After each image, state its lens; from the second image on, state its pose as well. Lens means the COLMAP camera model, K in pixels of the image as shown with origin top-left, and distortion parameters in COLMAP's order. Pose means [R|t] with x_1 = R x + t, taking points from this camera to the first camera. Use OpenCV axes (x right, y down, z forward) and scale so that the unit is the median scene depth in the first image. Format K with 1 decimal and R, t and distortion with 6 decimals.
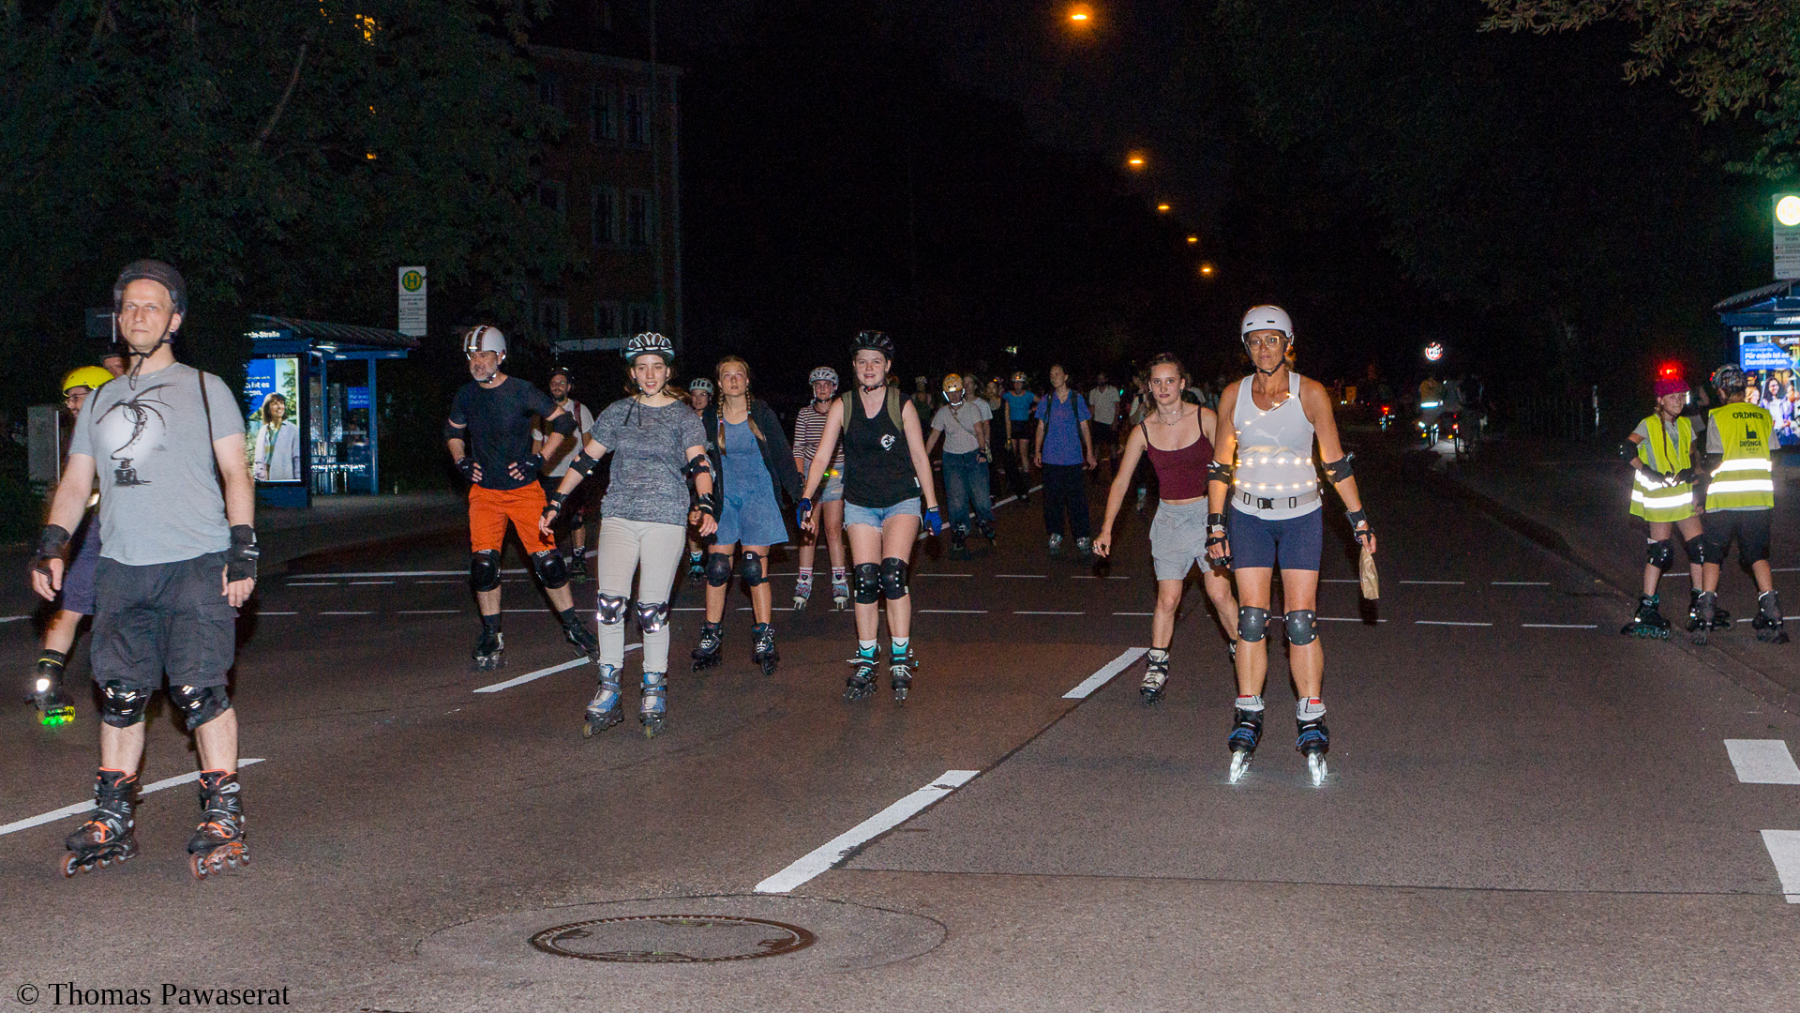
lens RADIAL K [[2187.4, 0, 900.0], [0, 2187.4, 506.5], [0, 0, 1]] dist [-0.227217, -0.008933]
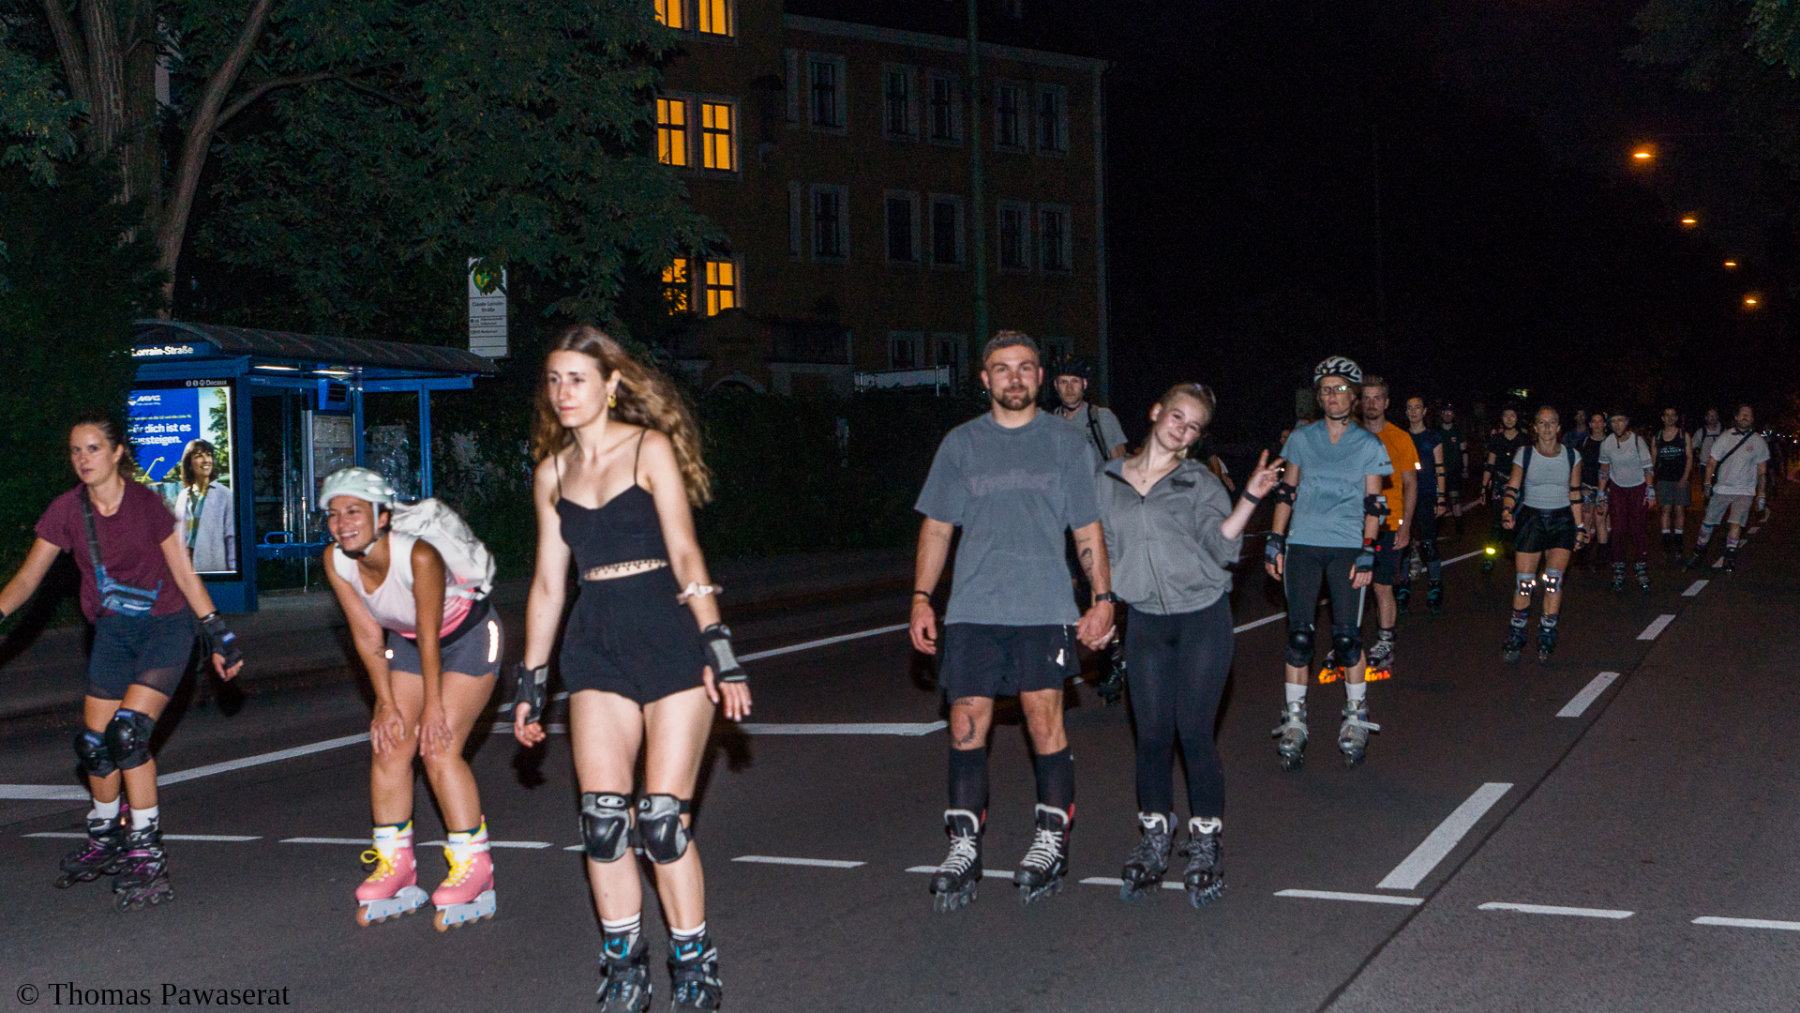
lens RADIAL K [[2187.4, 0, 900.0], [0, 2187.4, 506.5], [0, 0, 1]] dist [-0.227217, -0.008933]
pose [[0.968613, -0.001049, -0.248572, 0.081361], [-0.005206, 0.999686, -0.024507, -0.017322], [0.248520, 0.025032, 0.968303, 0.415978]]
